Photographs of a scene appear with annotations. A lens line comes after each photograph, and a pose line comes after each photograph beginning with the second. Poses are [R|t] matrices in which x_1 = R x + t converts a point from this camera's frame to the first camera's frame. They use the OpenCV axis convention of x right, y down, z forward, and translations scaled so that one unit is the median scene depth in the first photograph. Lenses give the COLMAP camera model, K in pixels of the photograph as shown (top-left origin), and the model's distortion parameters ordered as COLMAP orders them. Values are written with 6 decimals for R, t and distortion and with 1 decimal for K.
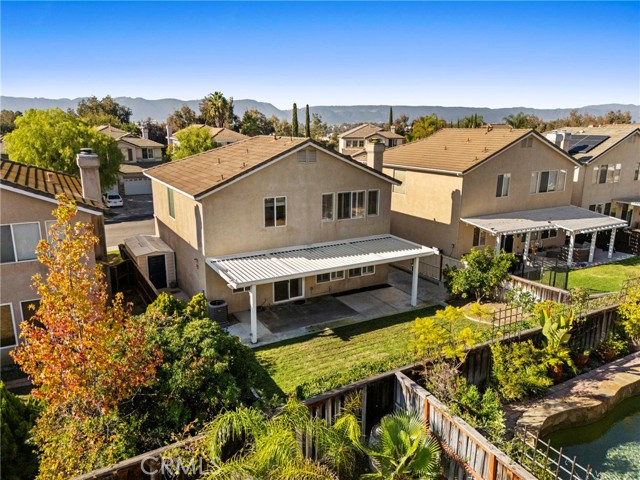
lens RADIAL K [[477.4, 0, 321.3], [0, 477.4, 238.8], [0, 0, 1]] dist [0.086556, -0.087272]
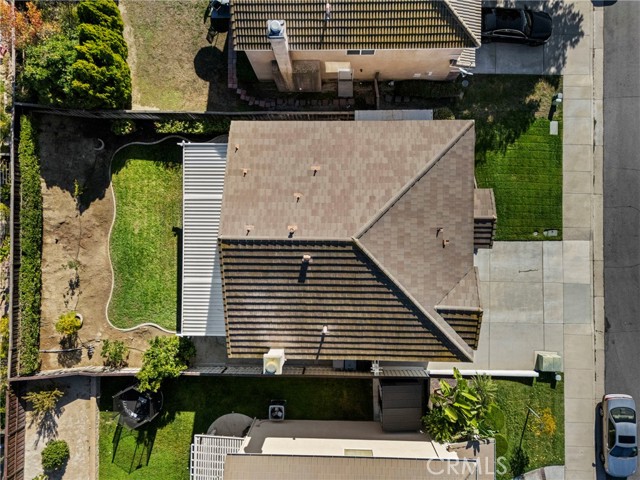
lens RADIAL K [[477.4, 0, 321.3], [0, 477.4, 238.8], [0, 0, 1]] dist [0.086556, -0.087272]
pose [[-0.503964, 0.863679, 0.008925, -0.131873], [-0.170550, -0.109636, 0.979231, -1.132497], [0.846719, 0.491975, 0.202553, 0.976001]]
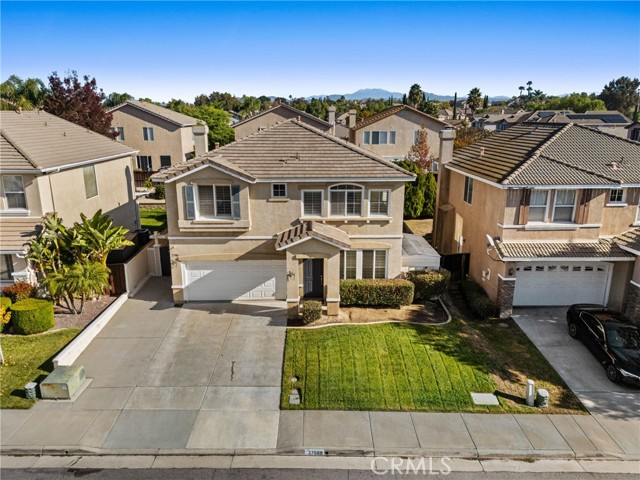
lens RADIAL K [[477.4, 0, 321.3], [0, 477.4, 238.8], [0, 0, 1]] dist [0.086556, -0.087272]
pose [[-0.874443, -0.131234, 0.467041, -0.768045], [0.107145, 0.886698, 0.449762, -0.508535], [-0.473149, 0.443332, -0.761306, 2.147149]]
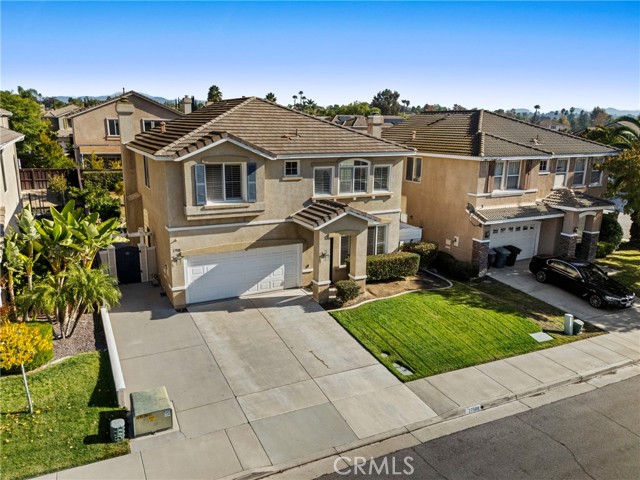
lens RADIAL K [[484.3, 0, 321.4], [0, 484.3, 238.1], [0, 0, 1]] dist [0.085787, -0.087788]
pose [[-0.998436, -0.035465, 0.043208, -0.346462], [-0.011889, 0.890007, 0.455792, -0.470159], [-0.054620, 0.454565, -0.889037, 2.267591]]
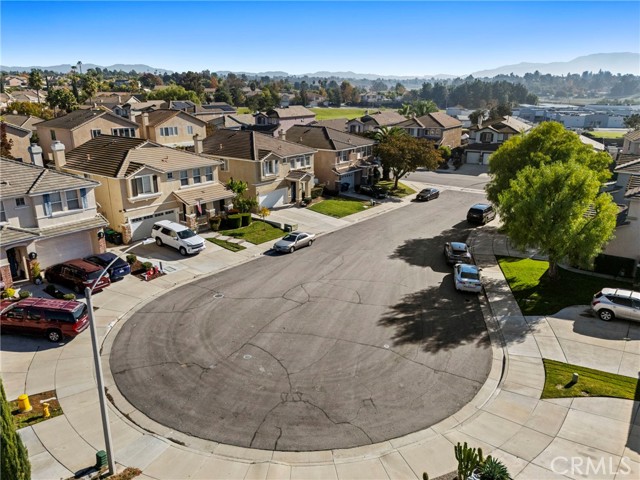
lens RADIAL K [[477.4, 0, 321.3], [0, 477.4, 238.8], [0, 0, 1]] dist [0.086556, -0.087272]
pose [[-0.917783, 0.104984, -0.382952, 0.560189], [-0.108853, 0.860952, 0.496903, -1.079642], [0.381871, 0.497735, -0.778739, 3.627958]]
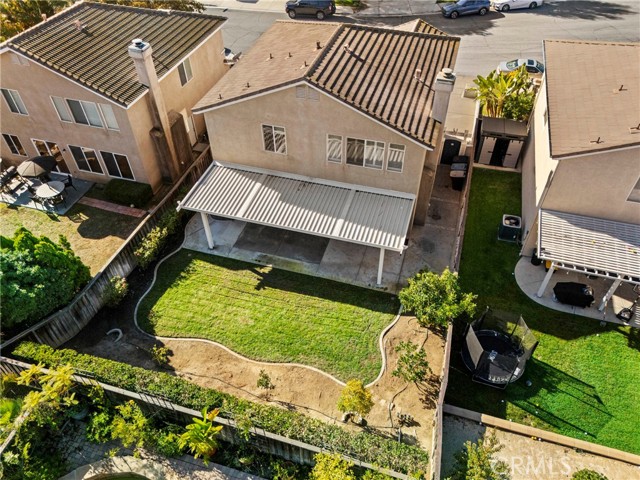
lens RADIAL K [[477.4, 0, 321.3], [0, 477.4, 238.8], [0, 0, 1]] dist [0.086556, -0.087272]
pose [[0.688836, 0.493824, -0.530700, 0.600770], [-0.152454, 0.814396, 0.559926, -0.460293], [0.708705, -0.304790, 0.636270, 0.378722]]
